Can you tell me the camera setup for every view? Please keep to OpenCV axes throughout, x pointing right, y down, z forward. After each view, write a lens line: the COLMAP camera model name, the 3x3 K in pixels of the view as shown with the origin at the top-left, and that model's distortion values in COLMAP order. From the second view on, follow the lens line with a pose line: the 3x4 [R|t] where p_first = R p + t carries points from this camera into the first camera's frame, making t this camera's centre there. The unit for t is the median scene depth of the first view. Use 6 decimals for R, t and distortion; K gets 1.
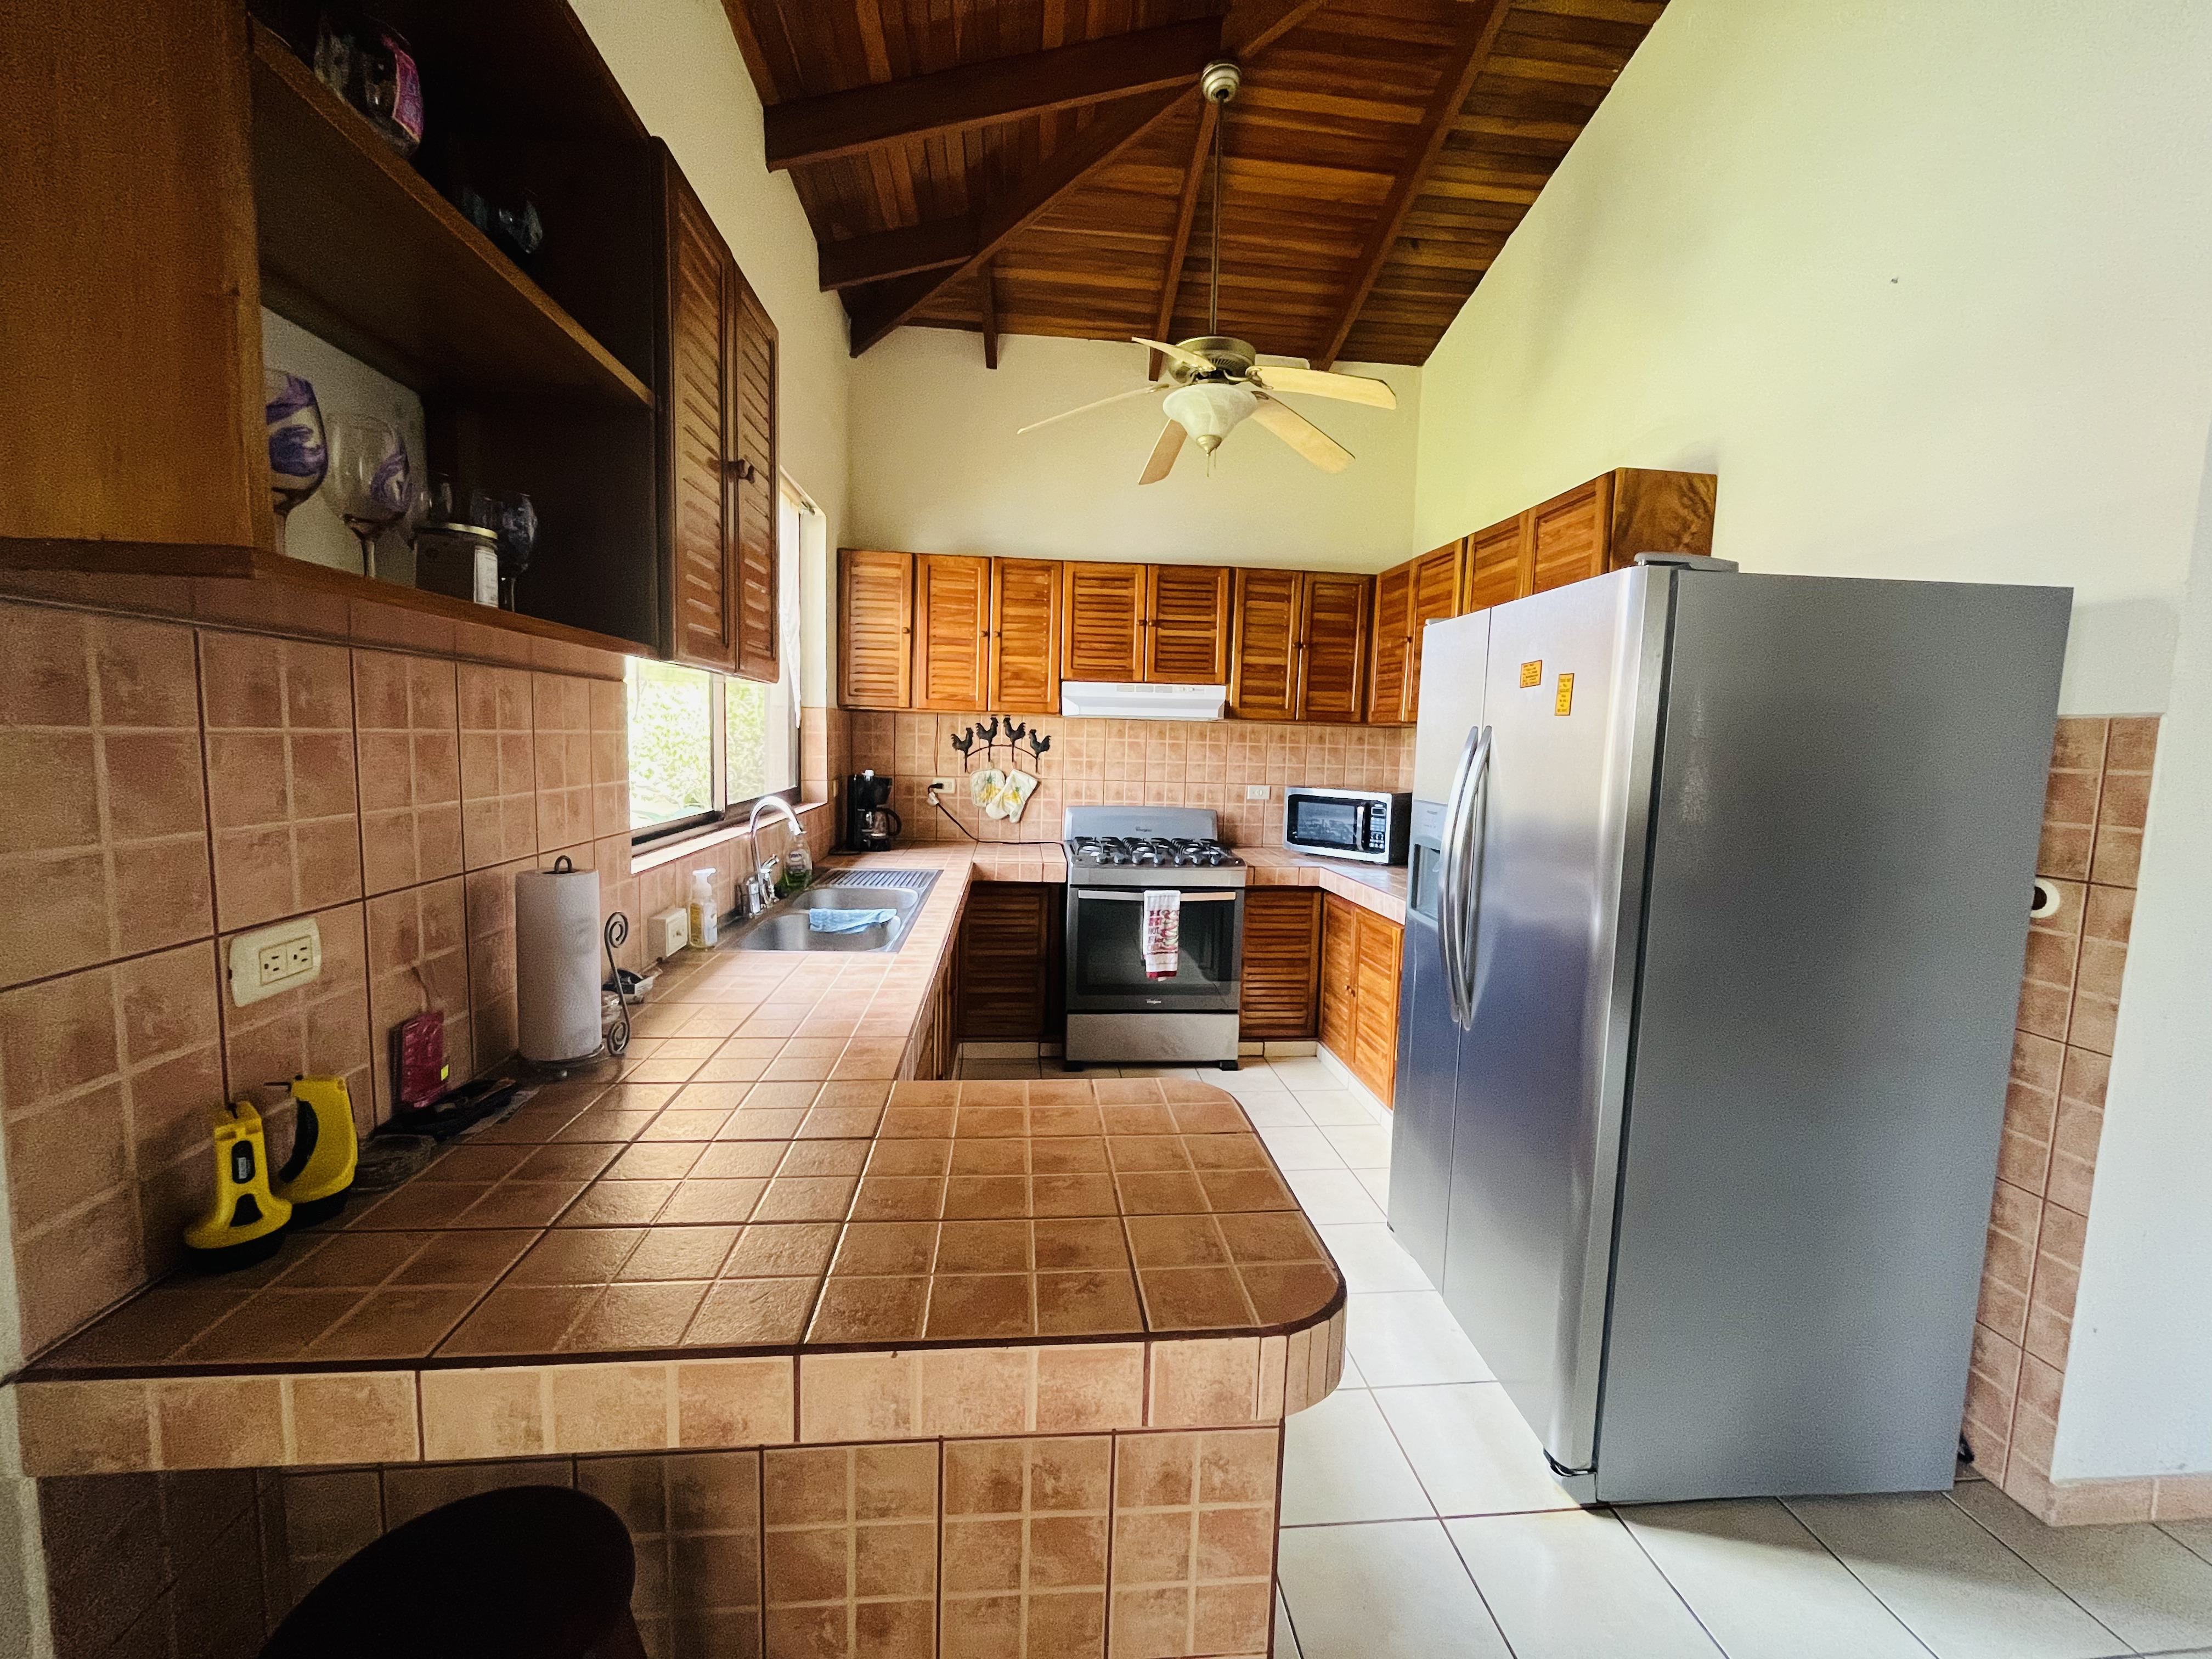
lens RADIAL K [[906.9, 0, 1105.1], [0, 906.9, 828.3], [0, 0, 1]] dist [-0.003321, 0.000190]
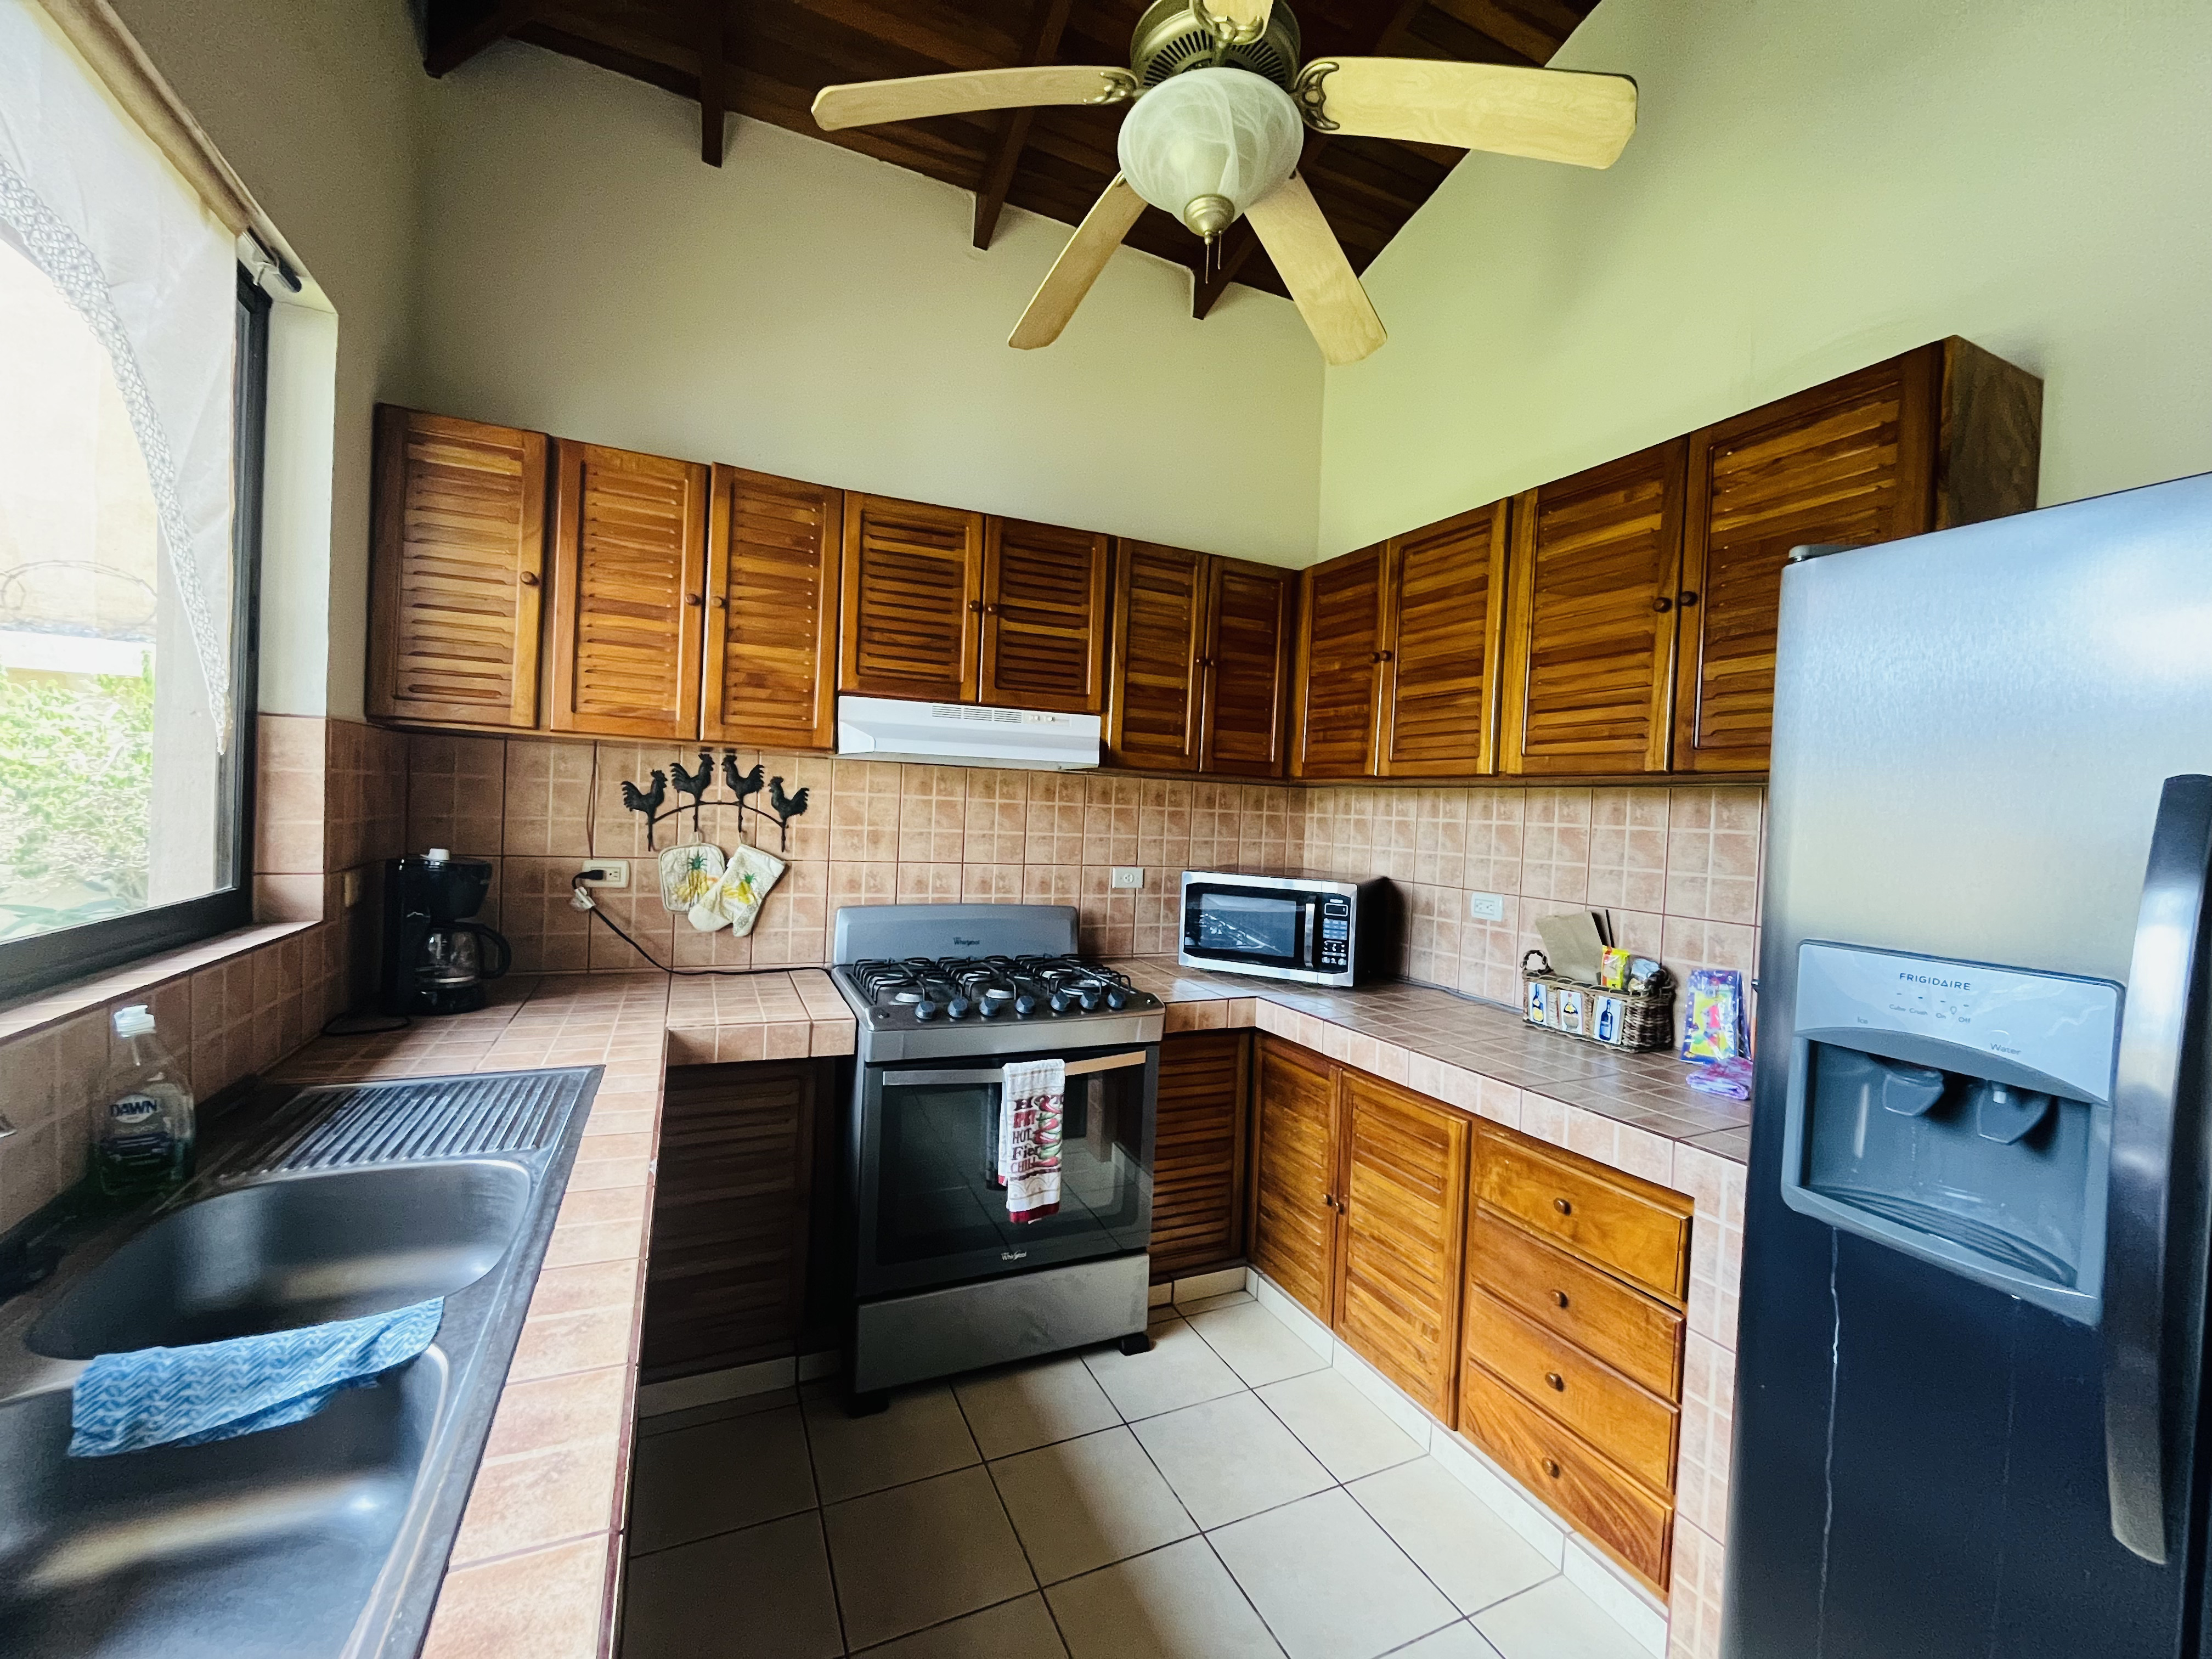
lens RADIAL K [[906.9, 0, 1105.1], [0, 906.9, 828.3], [0, 0, 1]] dist [-0.003321, 0.000190]
pose [[0.945080, 0.006150, 0.326780, -0.075049], [0.015637, 0.997827, -0.064001, -0.036905], [-0.326464, 0.065596, 0.942931, 0.401040]]
